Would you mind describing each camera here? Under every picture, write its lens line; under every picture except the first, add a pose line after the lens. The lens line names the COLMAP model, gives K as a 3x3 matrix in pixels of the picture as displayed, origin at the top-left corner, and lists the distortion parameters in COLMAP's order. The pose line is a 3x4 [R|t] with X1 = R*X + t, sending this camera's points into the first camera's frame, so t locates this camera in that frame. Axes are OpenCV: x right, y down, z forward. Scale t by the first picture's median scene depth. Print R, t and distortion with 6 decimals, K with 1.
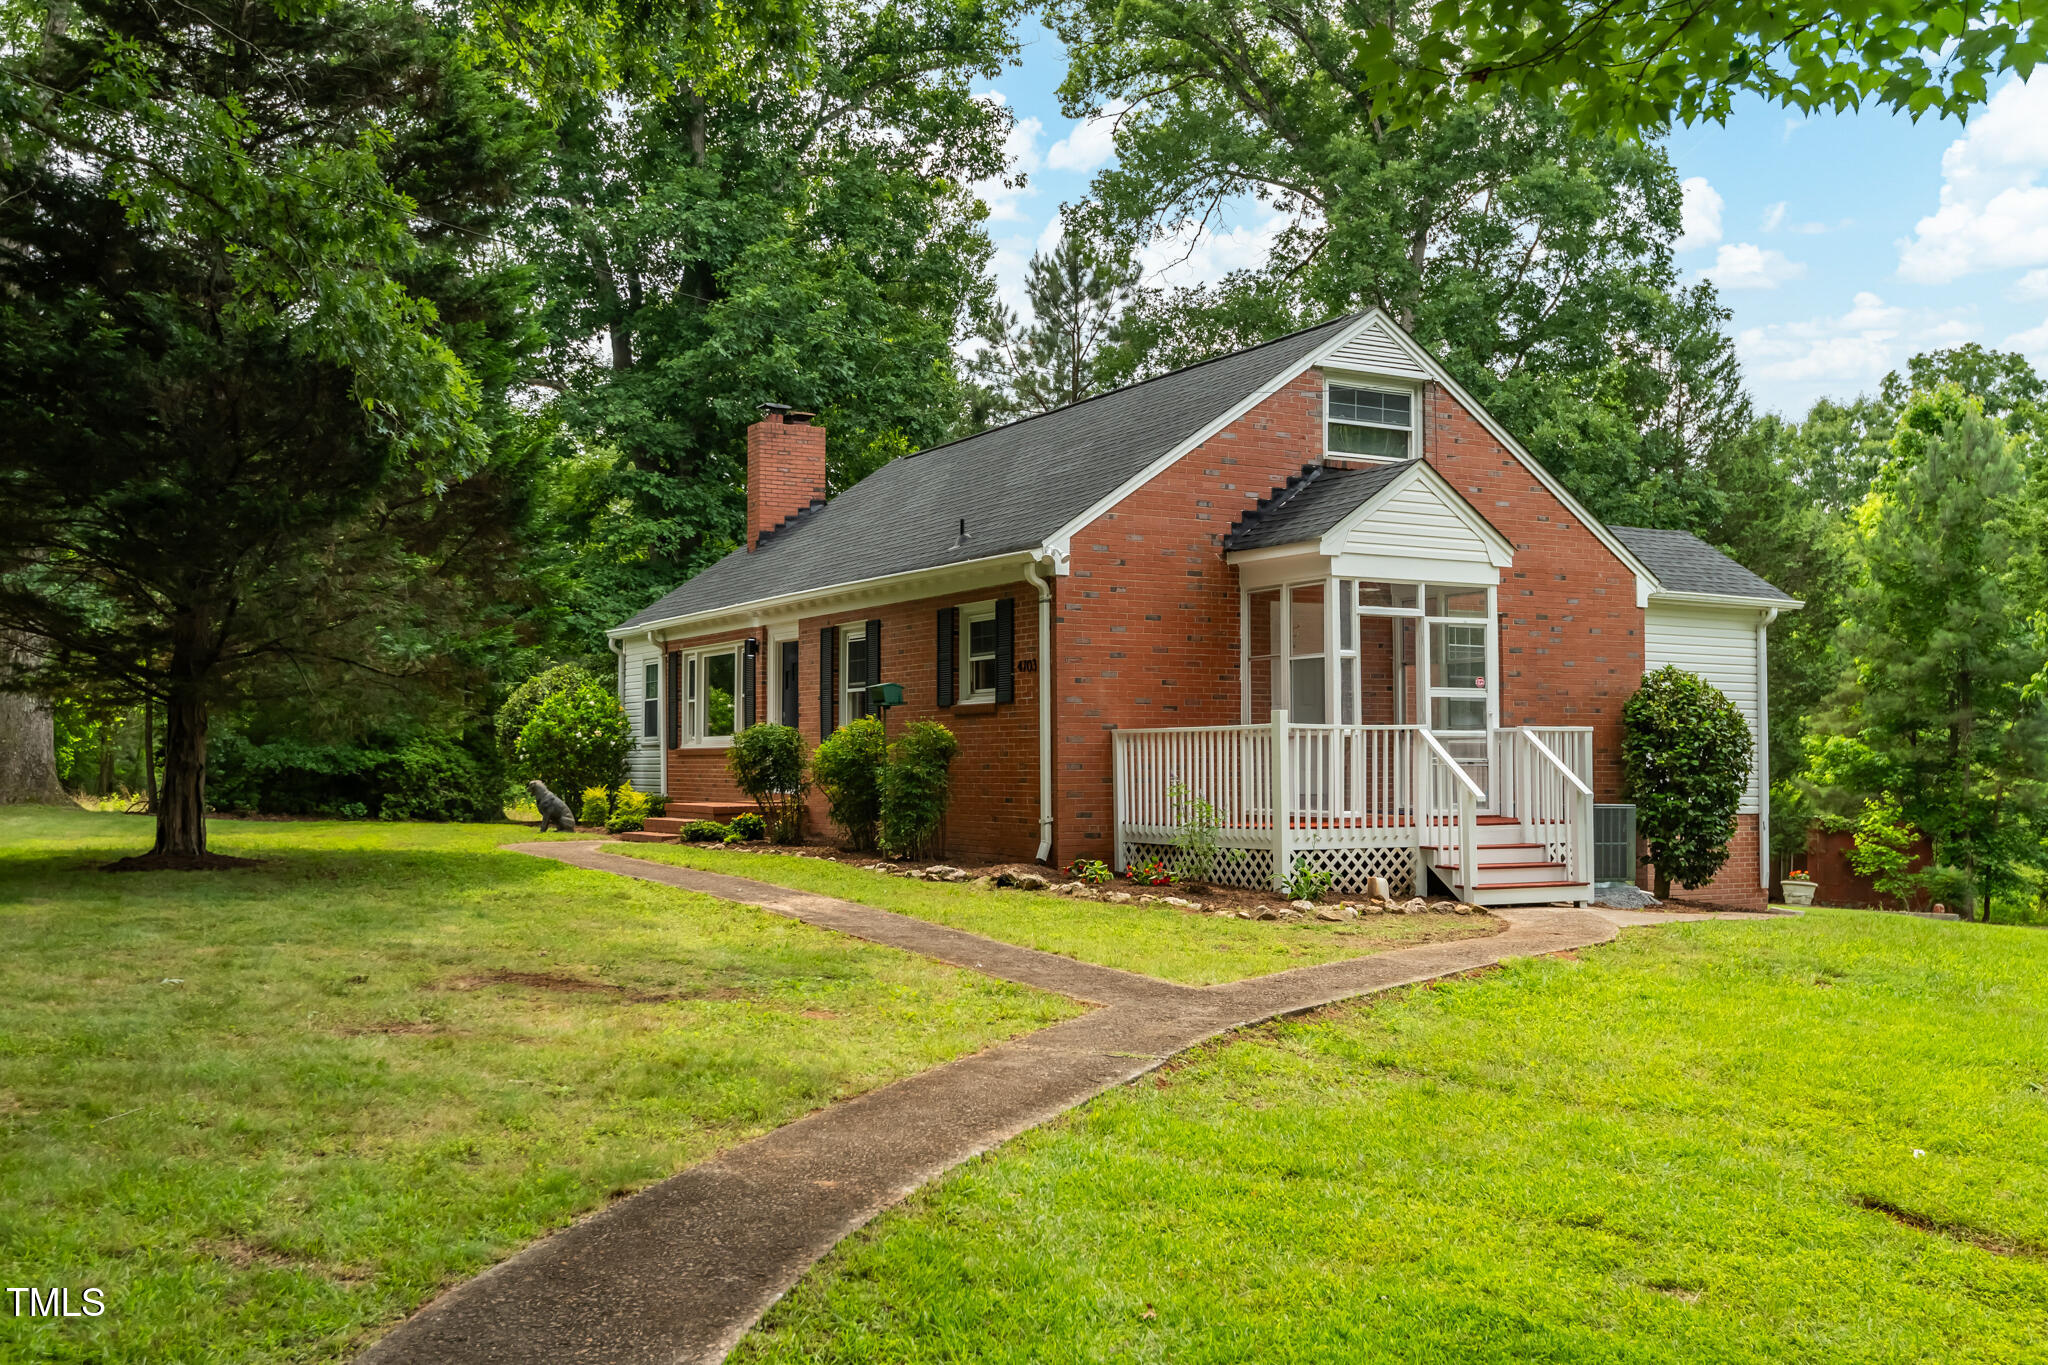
lens RADIAL K [[1970.7, 0, 1038.9], [0, 1970.7, 674.4], [0, 0, 1]] dist [0.043288, 0.000000]
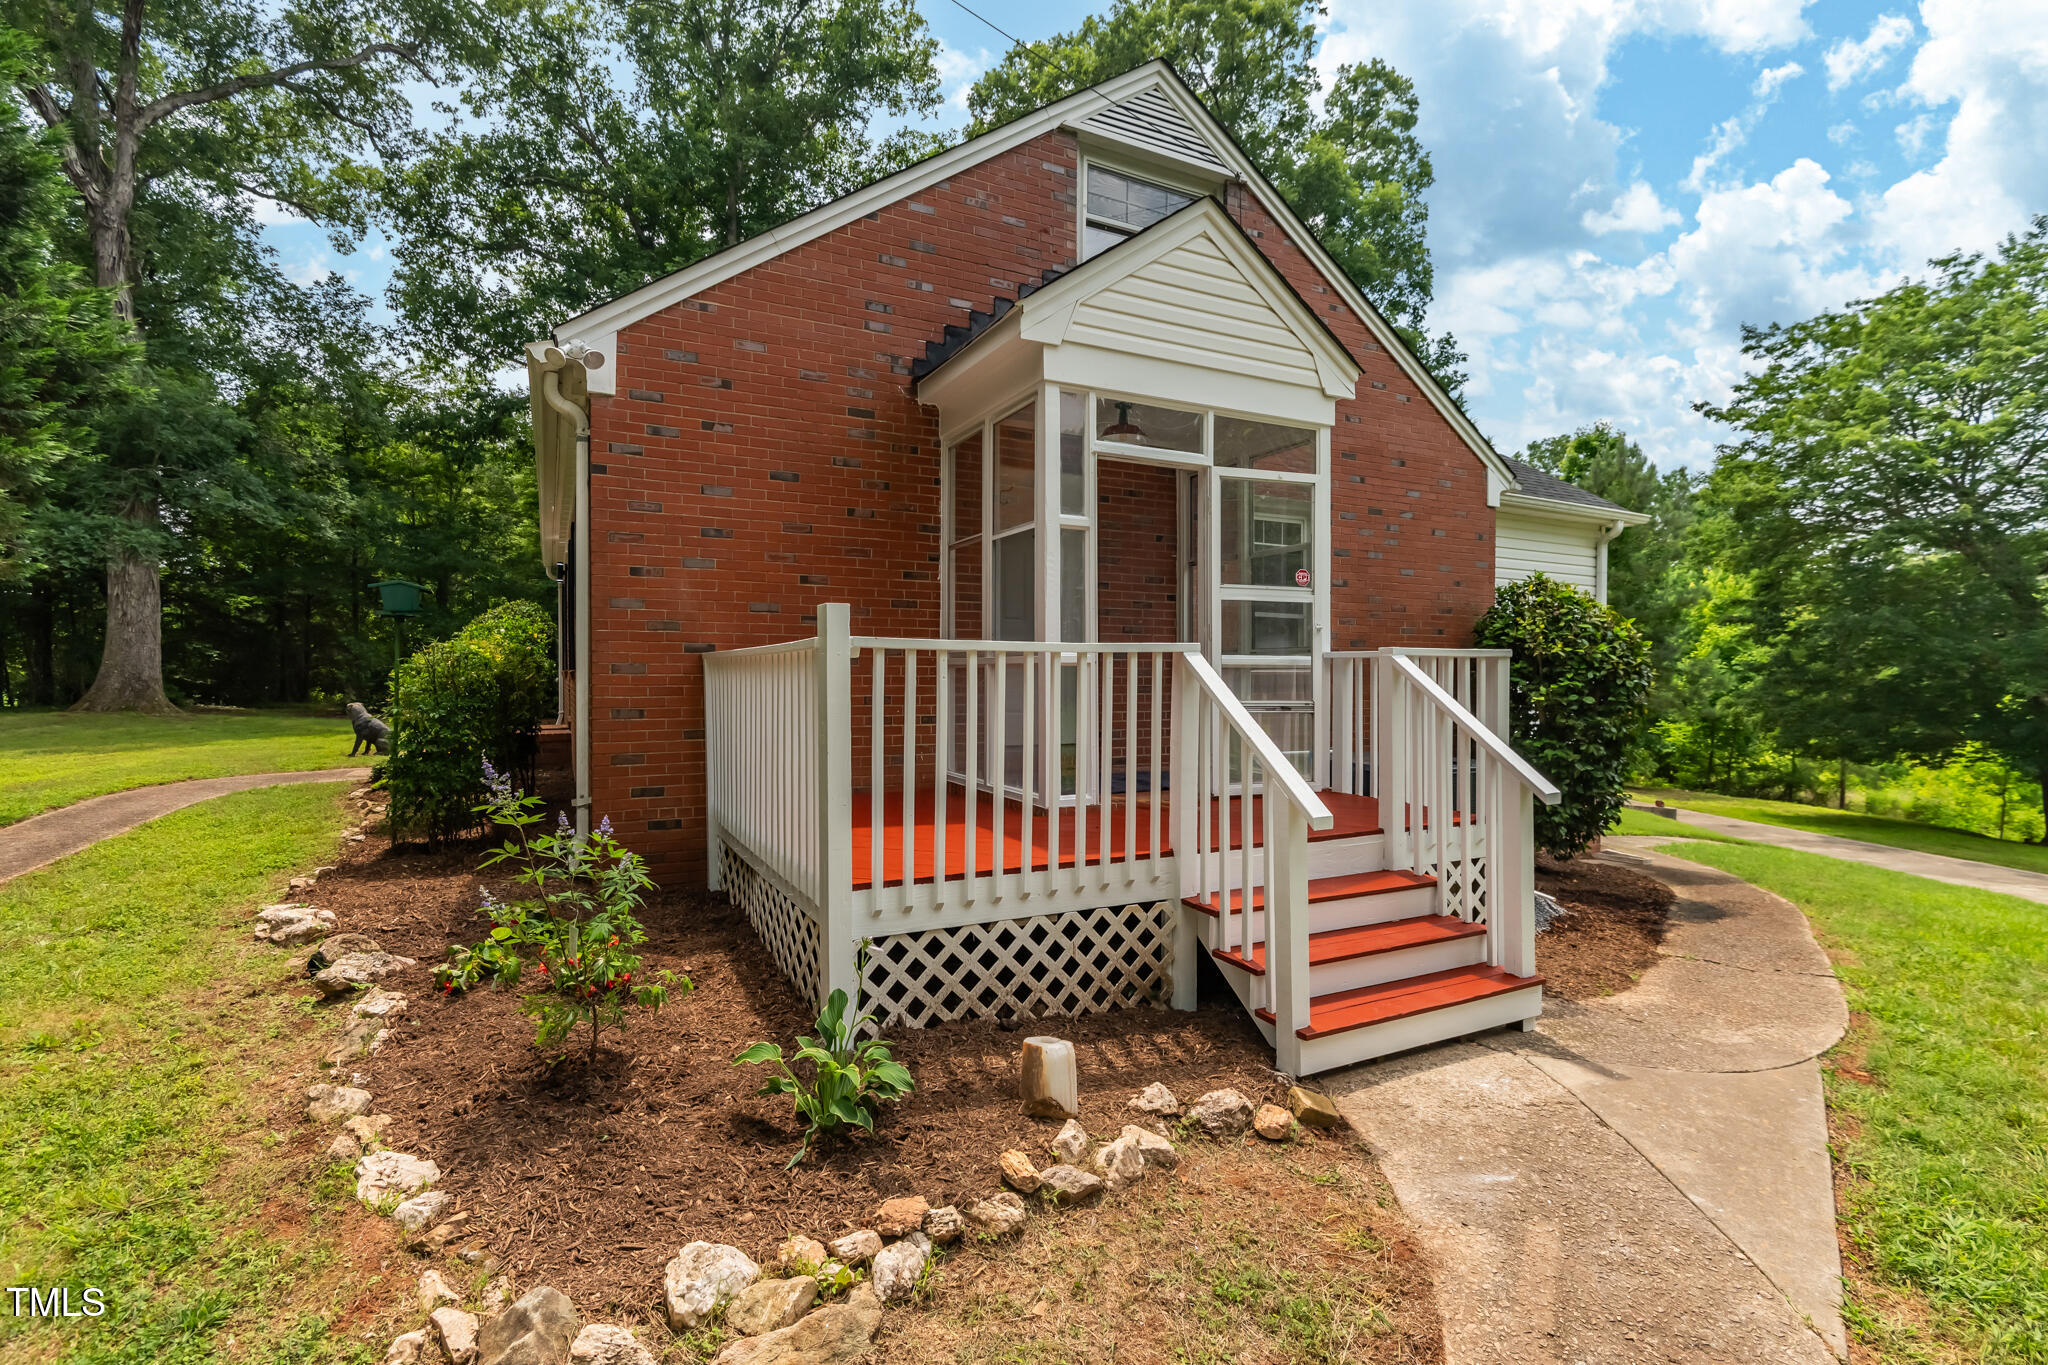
lens RADIAL K [[945.6, 0, 1019.5], [0, 945.6, 667.1], [0, 0, 1]] dist [0.024138, 0.000029]
pose [[0.999032, 0.003854, -0.043828, 0.148055], [-0.002090, 0.999189, 0.040224, 0.020266], [0.043948, -0.040093, 0.998229, 0.699518]]
